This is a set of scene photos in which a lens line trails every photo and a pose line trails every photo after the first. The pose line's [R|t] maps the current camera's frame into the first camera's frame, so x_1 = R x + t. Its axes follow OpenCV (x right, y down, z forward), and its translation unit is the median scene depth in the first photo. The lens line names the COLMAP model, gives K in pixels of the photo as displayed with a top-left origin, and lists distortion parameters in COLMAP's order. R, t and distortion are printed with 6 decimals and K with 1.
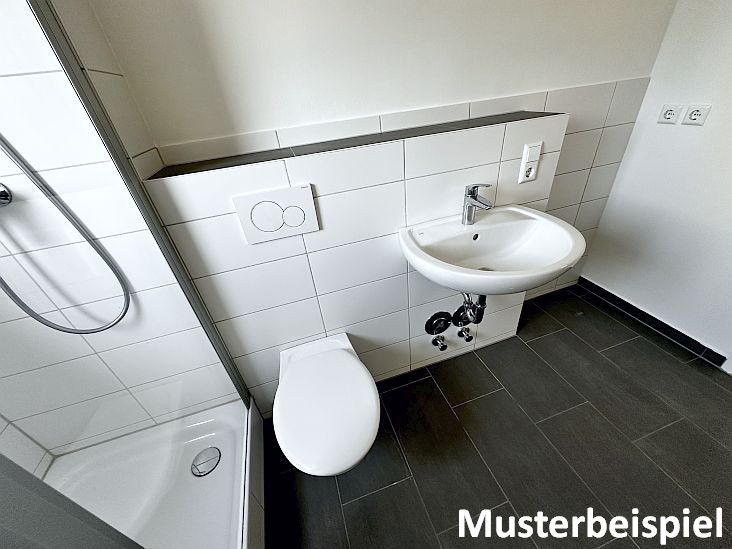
lens RADIAL K [[291.9, 0, 366.7], [0, 291.9, 273.5], [0, 0, 1]] dist [-0.006161, 0.000233]
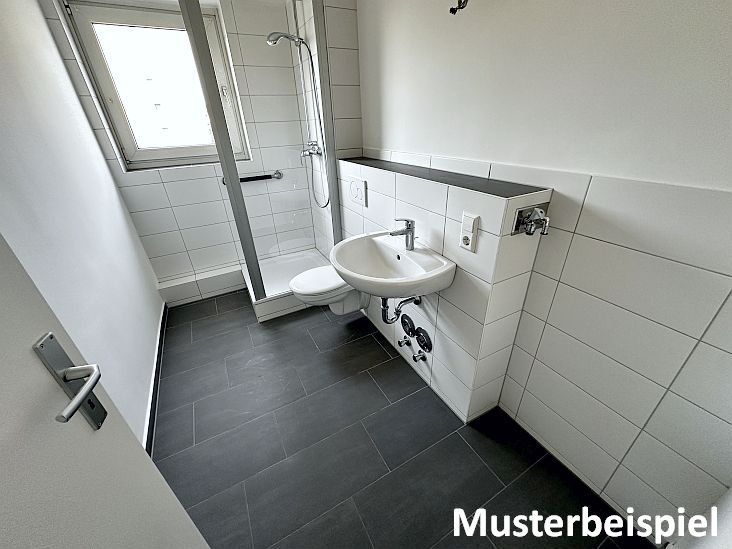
lens RADIAL K [[291.9, 0, 370.1], [0, 291.9, 276.1], [0, 0, 1]] dist [-0.006161, 0.000233]
pose [[0.202323, 0.544703, -0.813858, 1.457911], [-0.527076, 0.760981, 0.378283, -0.485238], [0.825382, 0.352430, 0.441064, 0.342692]]
